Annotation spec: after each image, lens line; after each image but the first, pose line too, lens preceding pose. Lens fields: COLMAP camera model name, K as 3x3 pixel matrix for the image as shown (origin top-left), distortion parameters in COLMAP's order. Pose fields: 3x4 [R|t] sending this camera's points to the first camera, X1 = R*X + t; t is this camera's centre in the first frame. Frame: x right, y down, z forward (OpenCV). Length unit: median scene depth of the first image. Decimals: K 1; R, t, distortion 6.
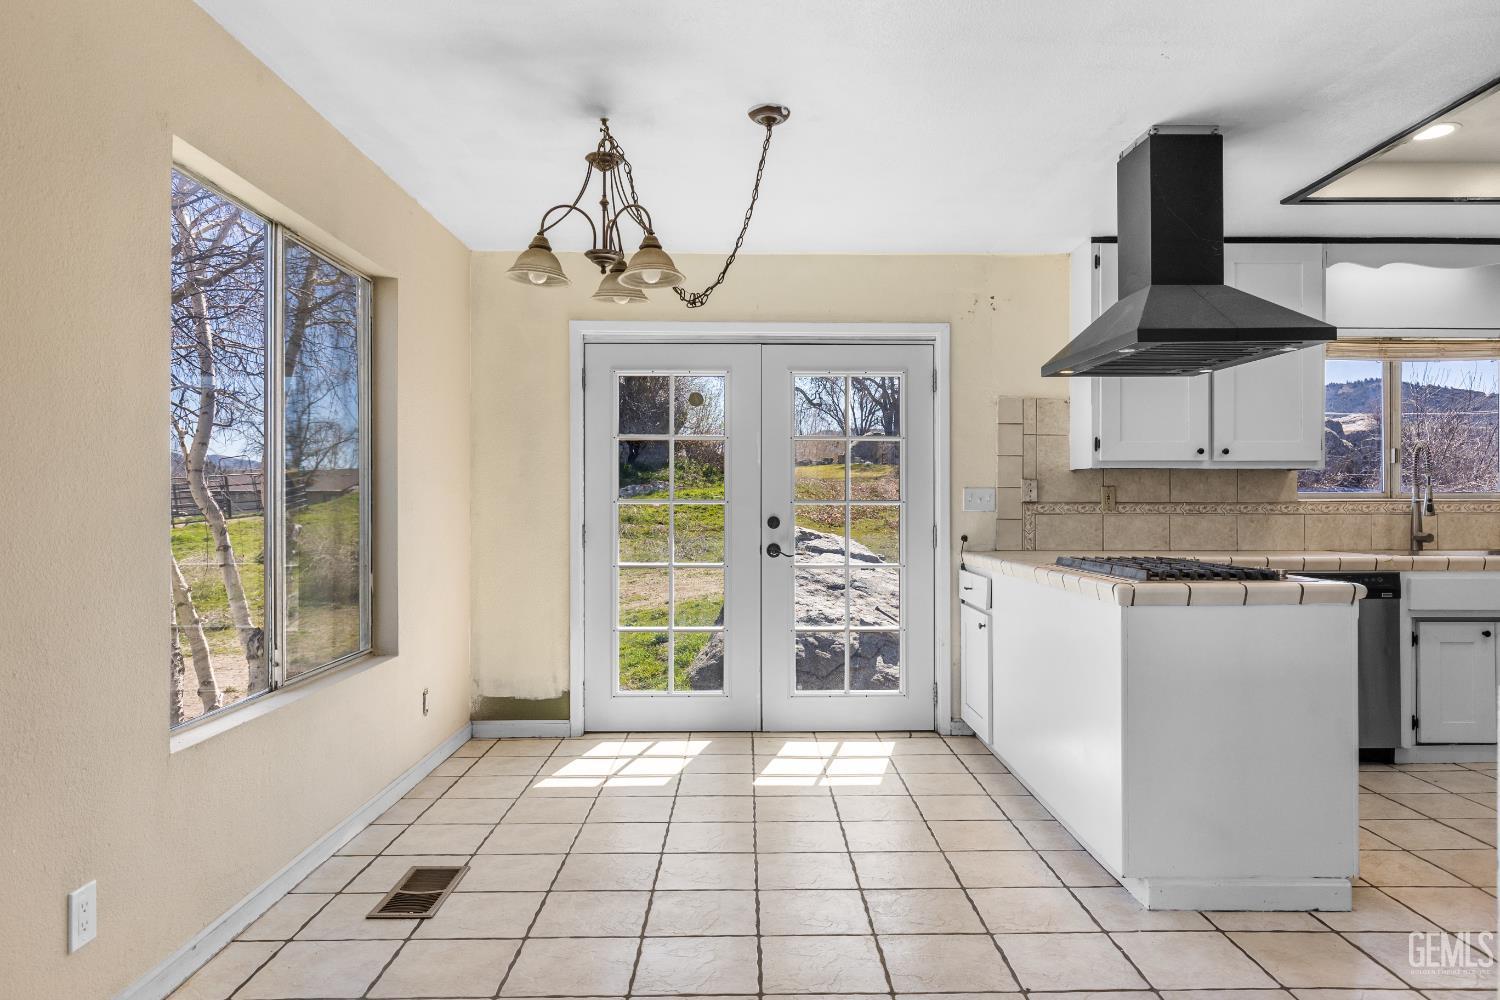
lens RADIAL K [[976.8, 0, 752.7], [0, 976.8, 494.7], [0, 0, 1]] dist [-0.001041, -0.000349]
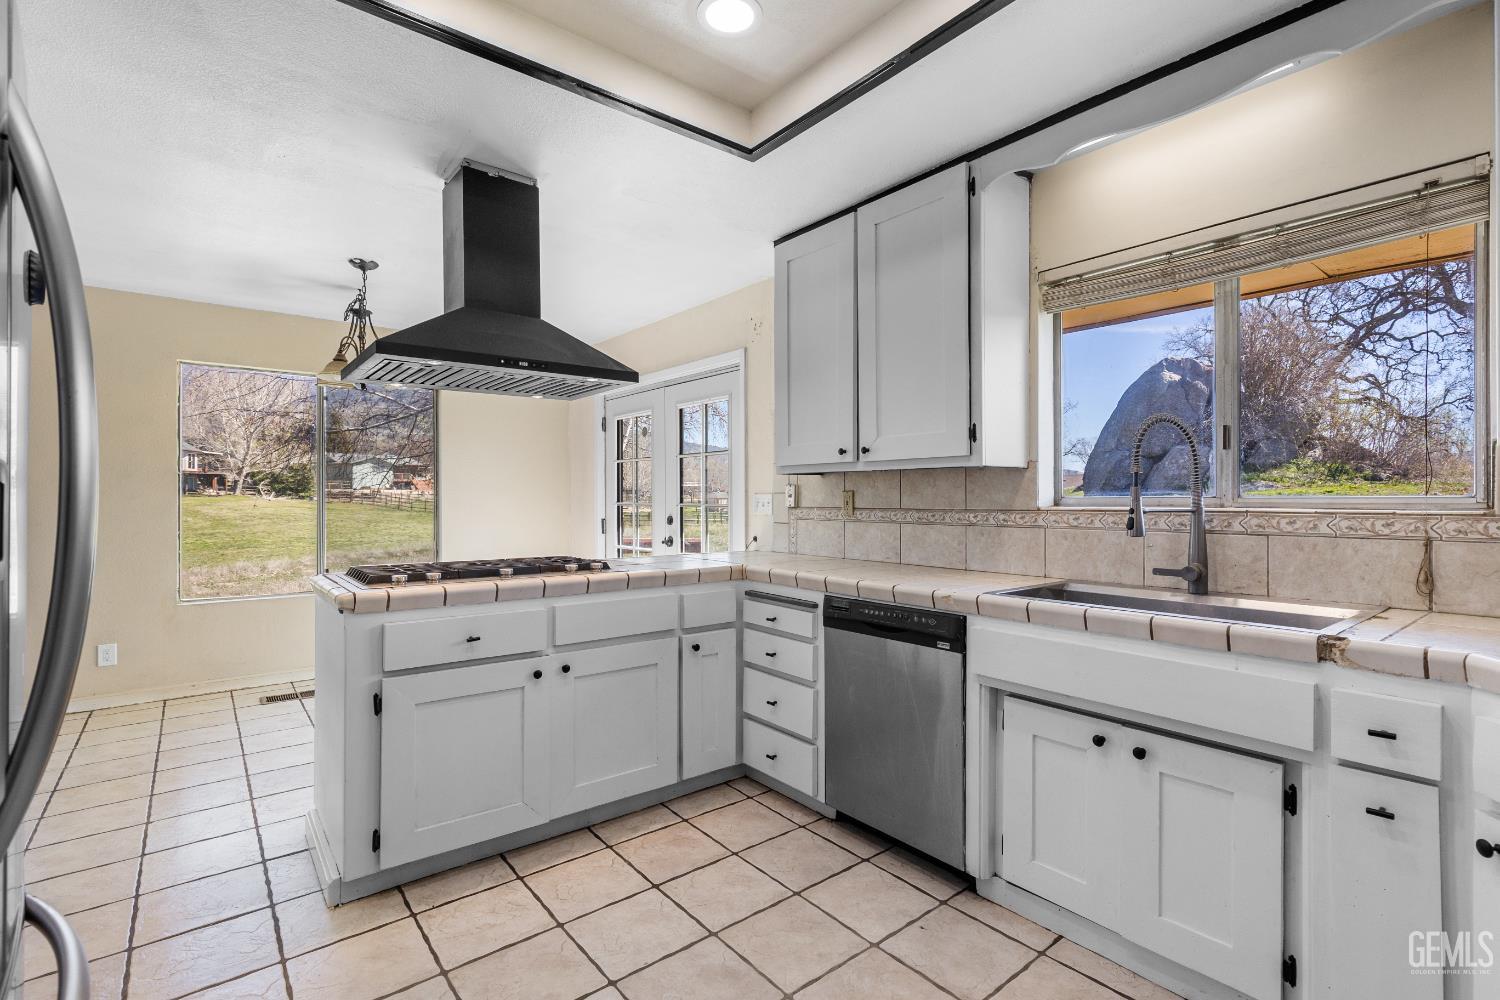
lens RADIAL K [[692.6, 0, 748.8], [0, 692.6, 497.7], [0, 0, 1]] dist [0.001688, 0.000036]
pose [[0.614217, -0.001509, -0.789136, 0.834959], [0.006917, 0.999970, 0.003472, -0.005293], [0.789107, -0.007591, 0.614209, 0.511588]]
